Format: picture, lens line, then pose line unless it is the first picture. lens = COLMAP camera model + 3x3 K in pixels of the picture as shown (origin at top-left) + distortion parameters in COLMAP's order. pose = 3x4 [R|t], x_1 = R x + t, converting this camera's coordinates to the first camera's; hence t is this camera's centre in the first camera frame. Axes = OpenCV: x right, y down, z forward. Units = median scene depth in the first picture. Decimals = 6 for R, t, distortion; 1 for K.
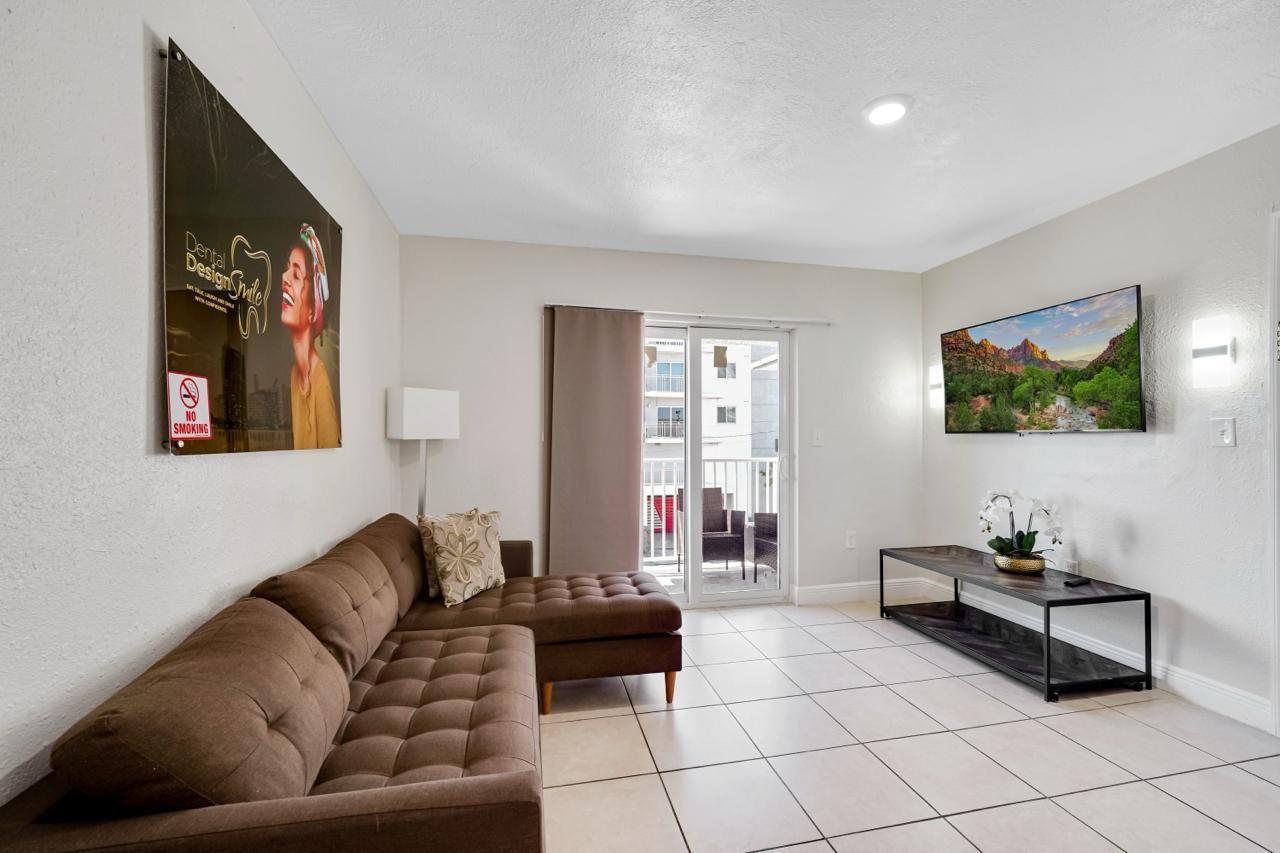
lens RADIAL K [[538.8, 0, 640.5], [0, 538.8, 433.4], [0, 0, 1]] dist [0.003075, 0.000251]
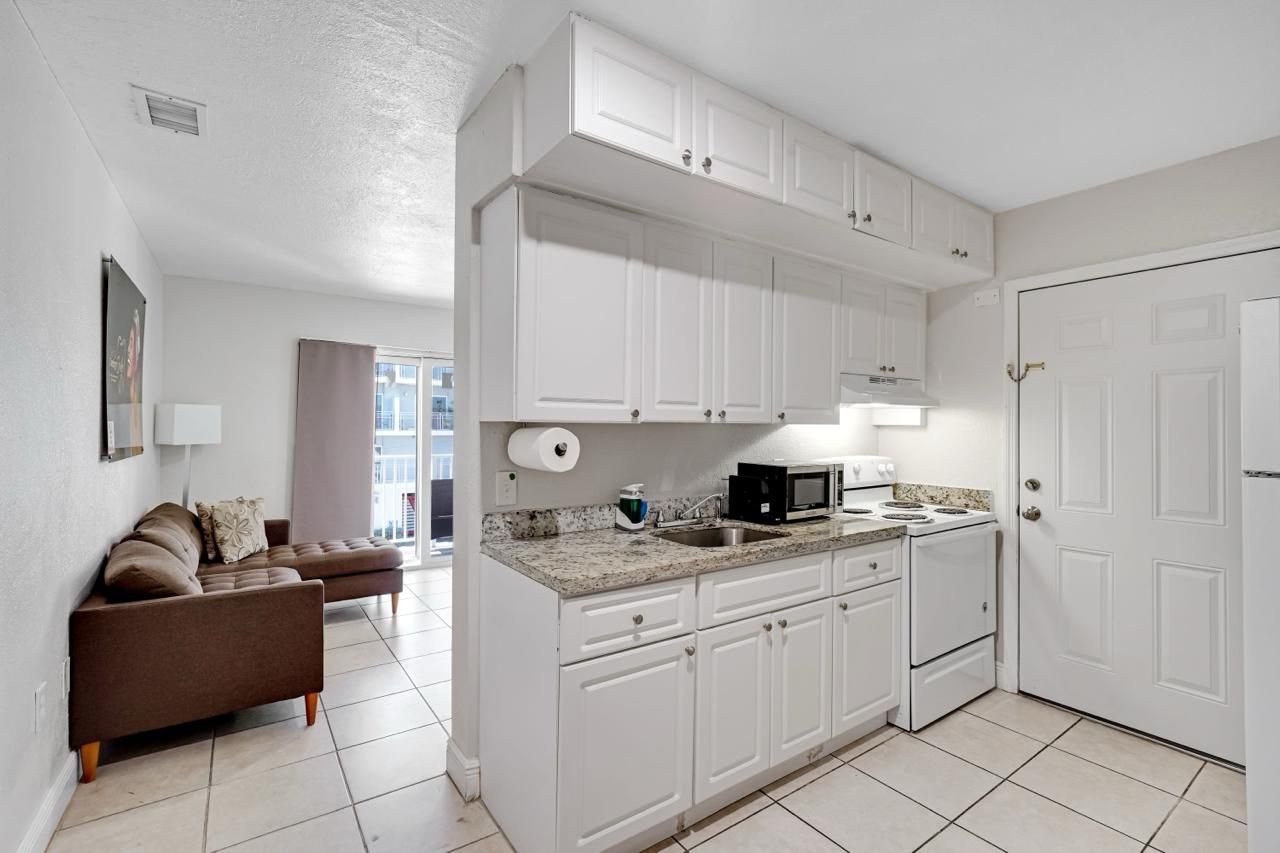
lens RADIAL K [[572.3, 0, 643.0], [0, 572.3, 422.6], [0, 0, 1]] dist [-0.004383, -0.000489]
pose [[0.917258, 0.011211, 0.398135, 0.047487], [-0.009502, 0.999935, -0.006265, -0.051800], [-0.398180, 0.001964, 0.917305, -0.796737]]
